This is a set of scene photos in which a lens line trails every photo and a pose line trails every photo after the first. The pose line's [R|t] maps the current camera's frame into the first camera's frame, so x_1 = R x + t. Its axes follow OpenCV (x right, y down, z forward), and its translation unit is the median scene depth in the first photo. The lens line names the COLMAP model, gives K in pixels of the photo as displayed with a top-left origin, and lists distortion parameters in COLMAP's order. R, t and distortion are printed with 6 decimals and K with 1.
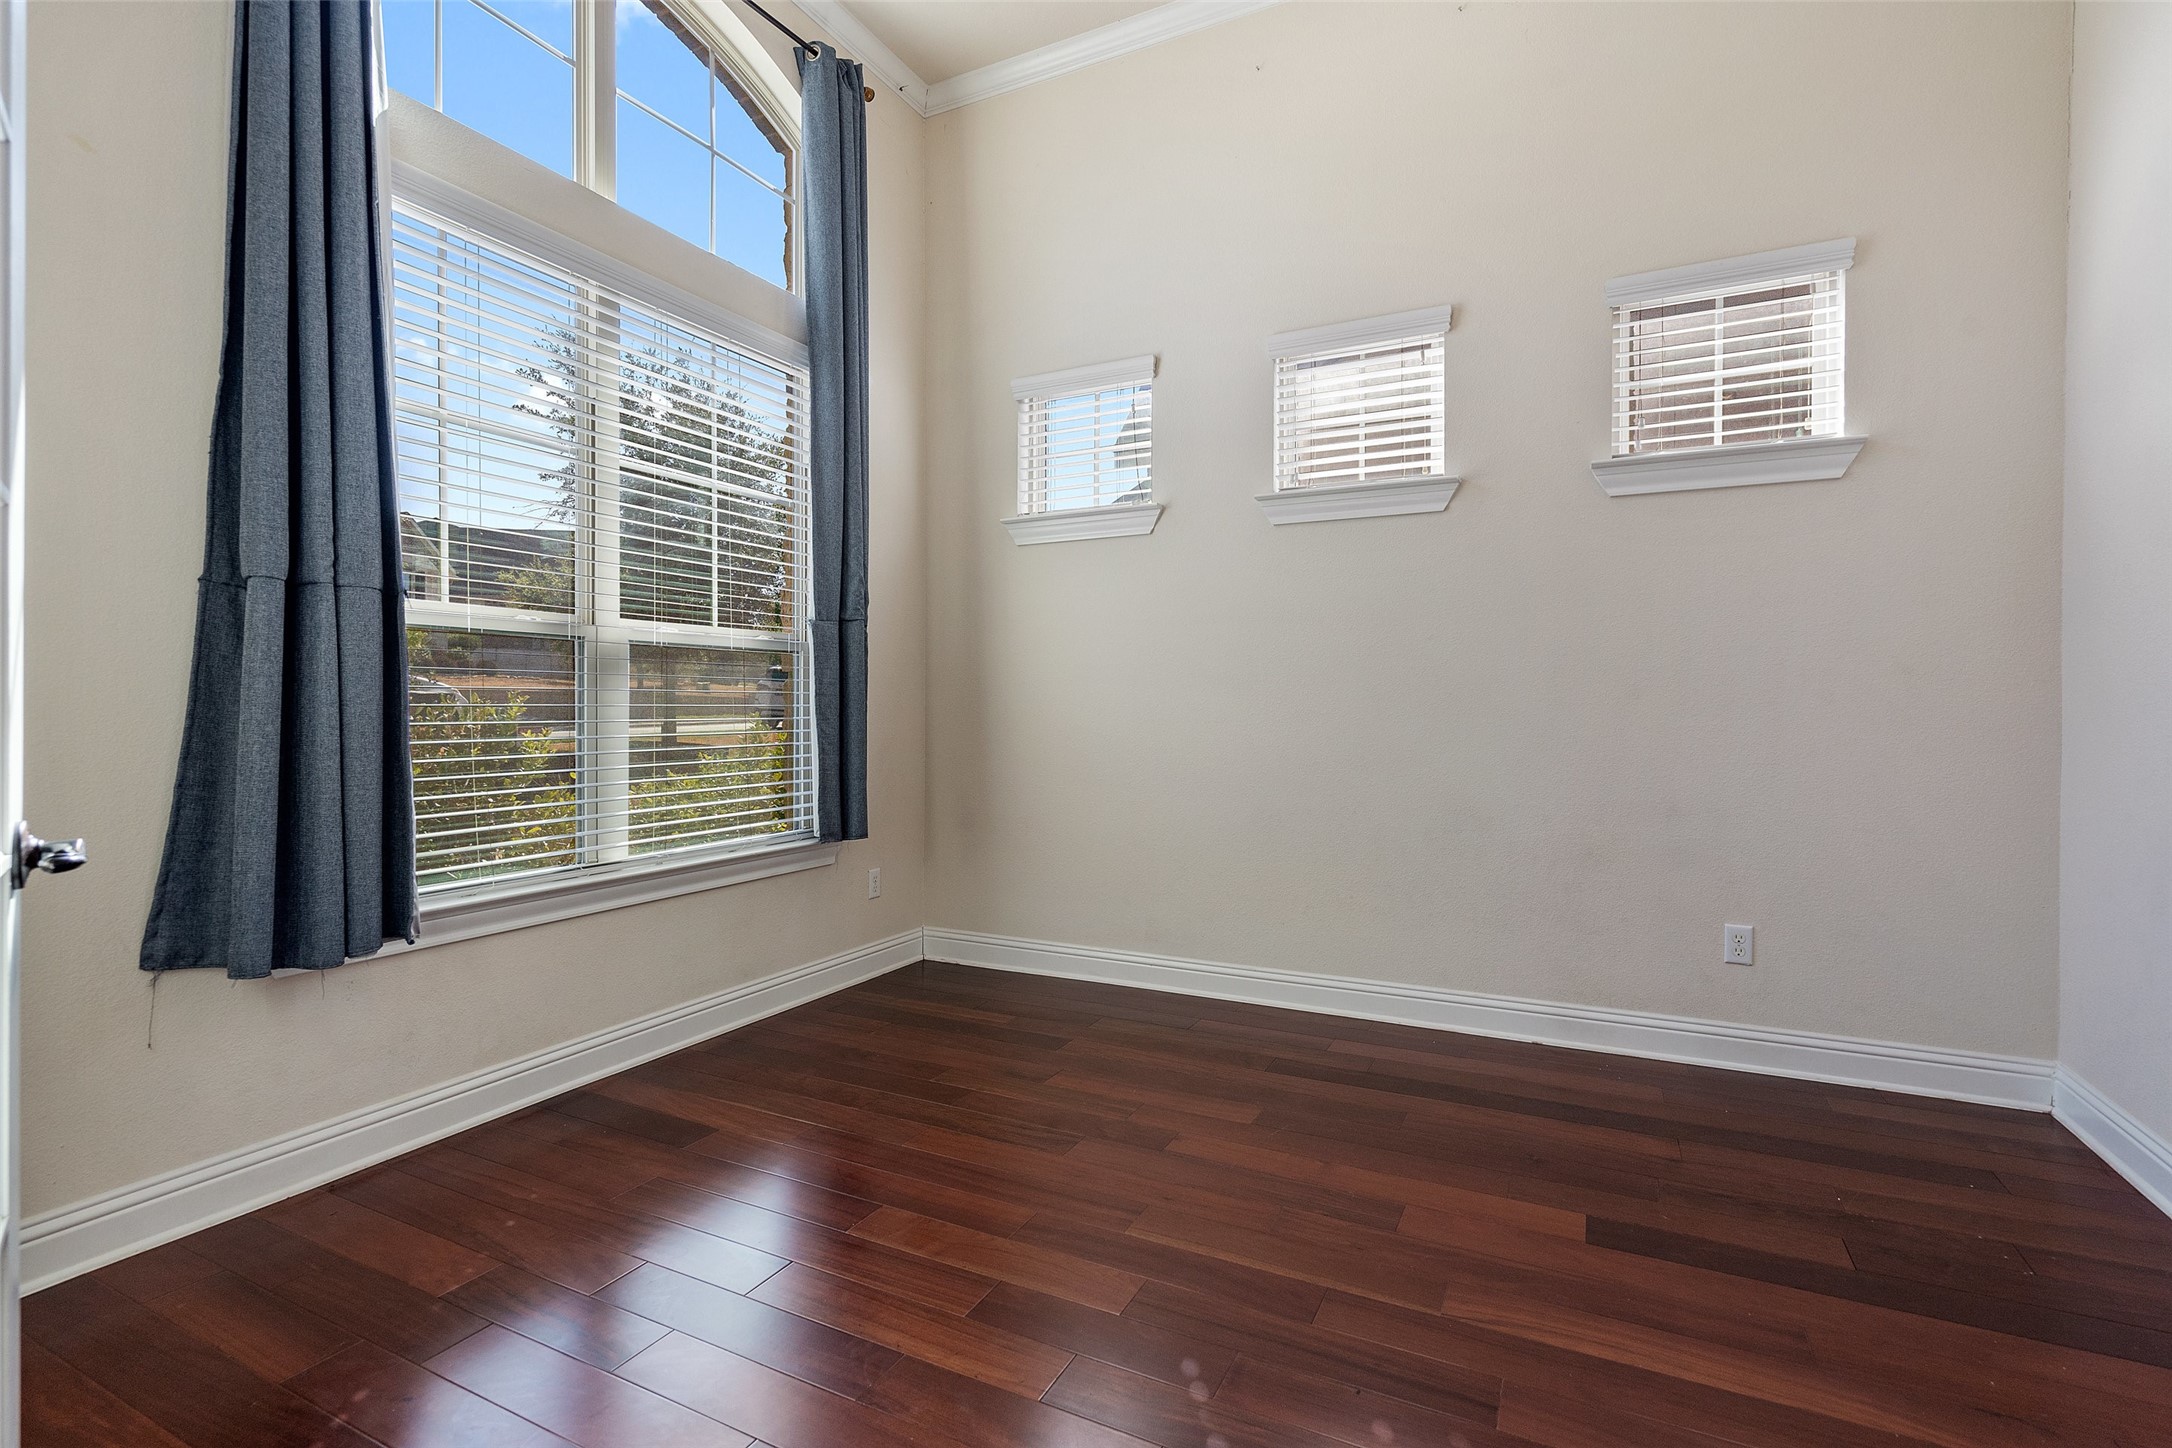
lens RADIAL K [[989.8, 0, 1084.9], [0, 989.8, 714.5], [0, 0, 1]] dist [0.000522, -0.000065]
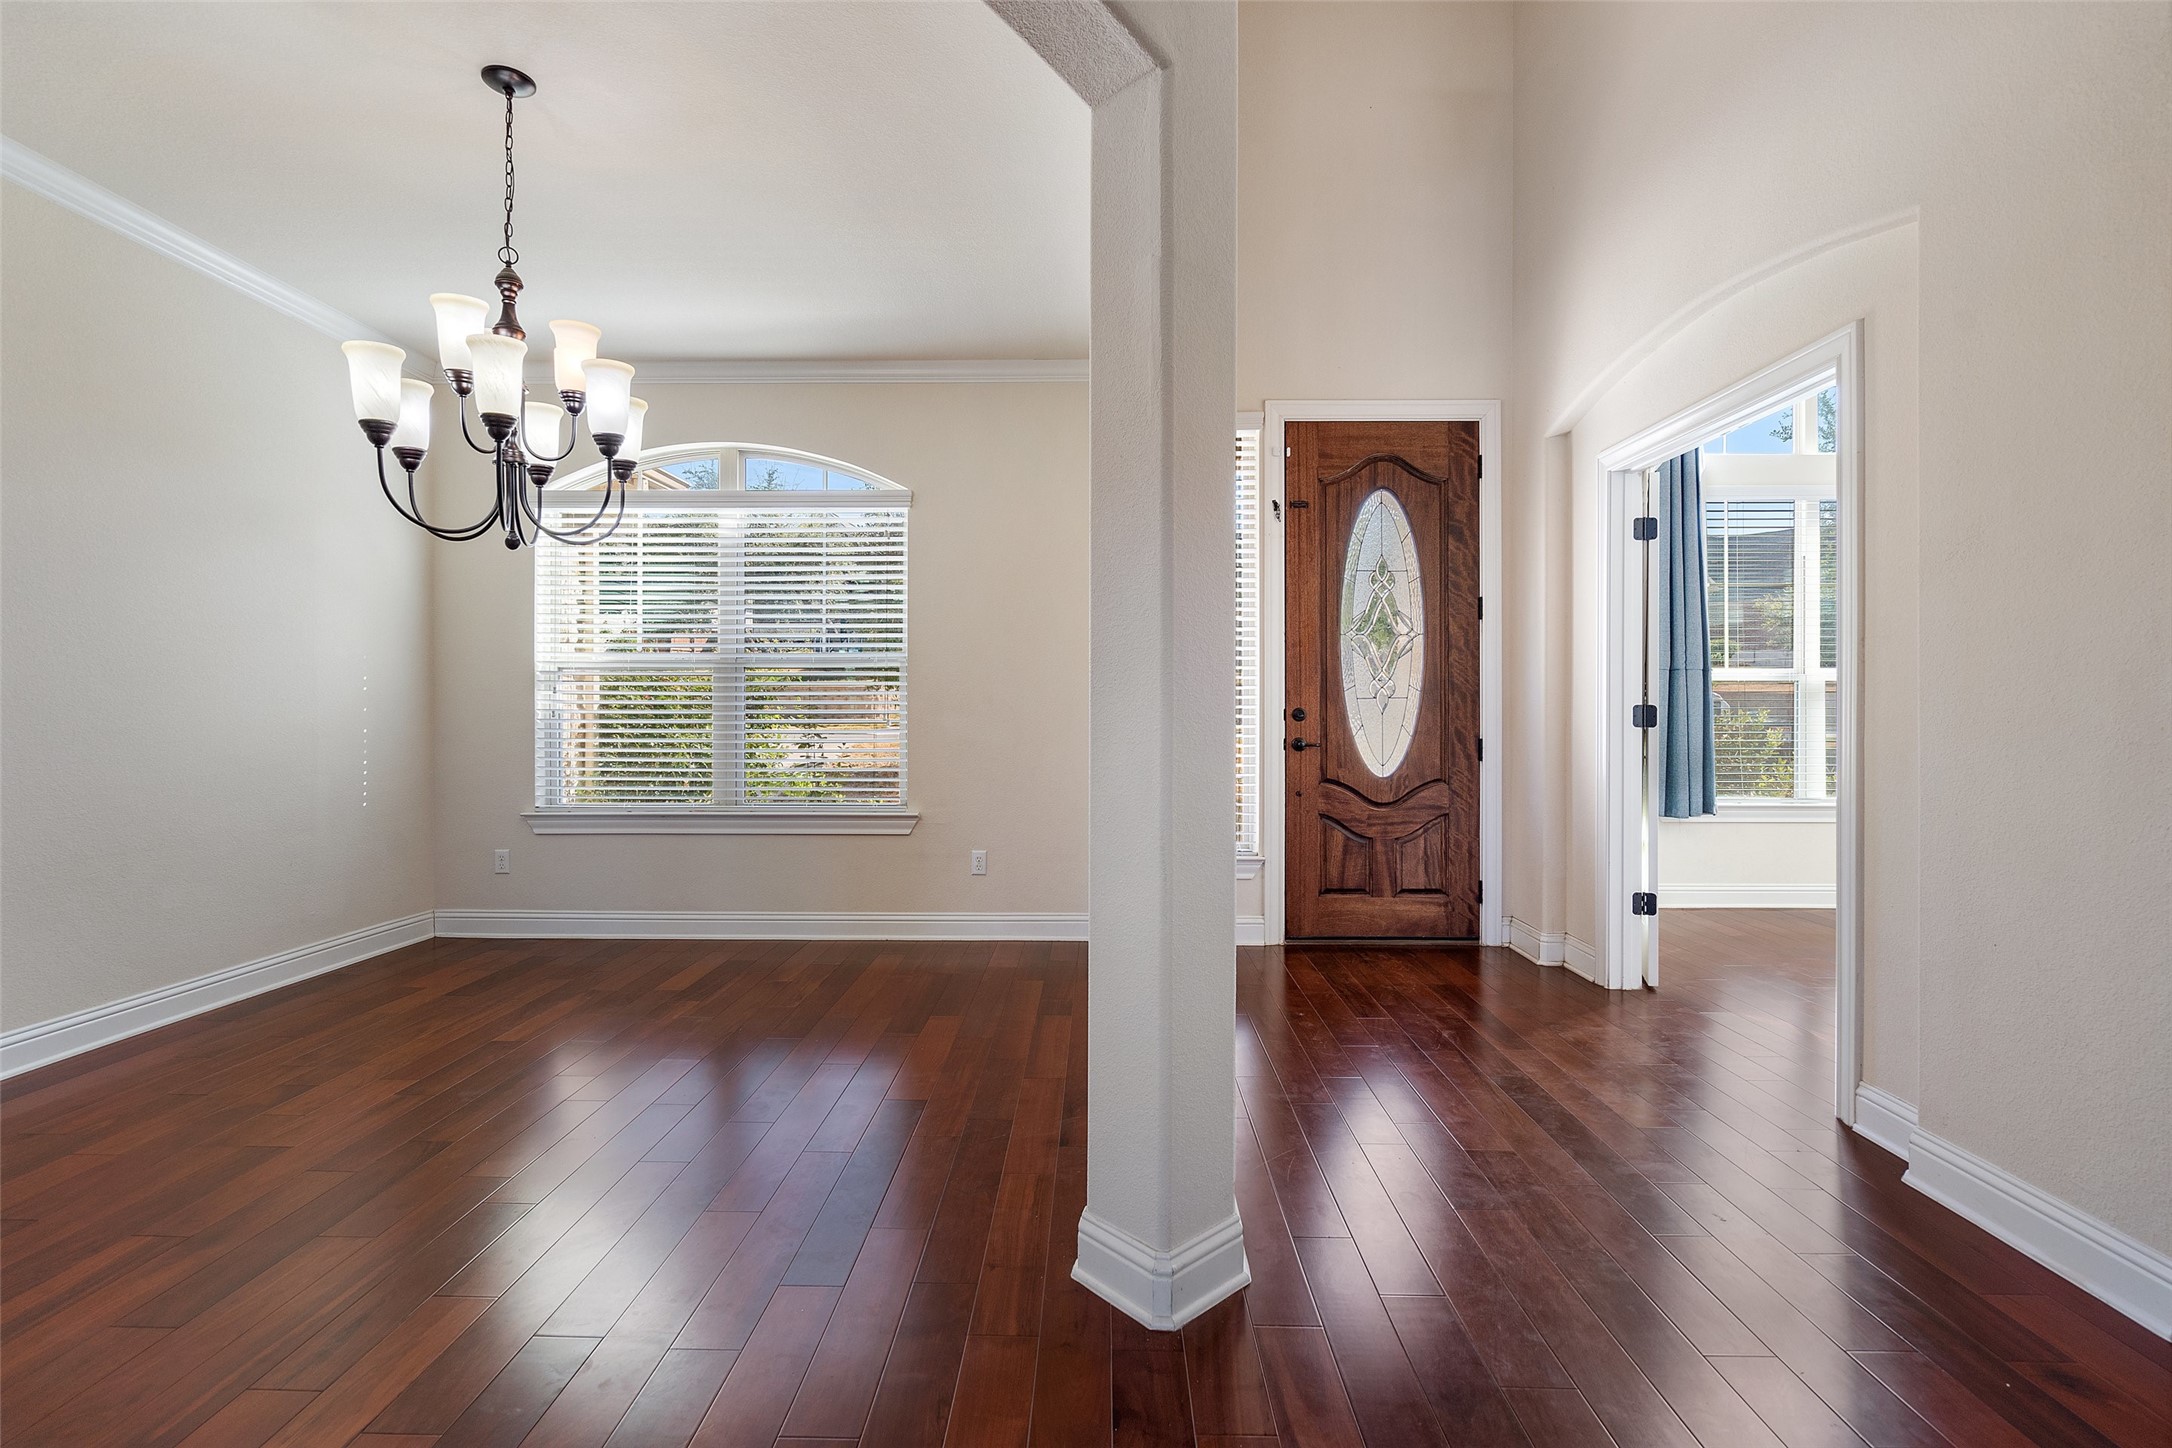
lens RADIAL K [[989.8, 0, 1084.3], [0, 989.8, 713.7], [0, 0, 1]] dist [0.000522, -0.000065]
pose [[0.440074, -0.001728, -0.897960, 0.792403], [-0.002731, 0.999991, -0.003262, -0.004500], [0.897957, 0.003888, 0.440065, -1.411593]]
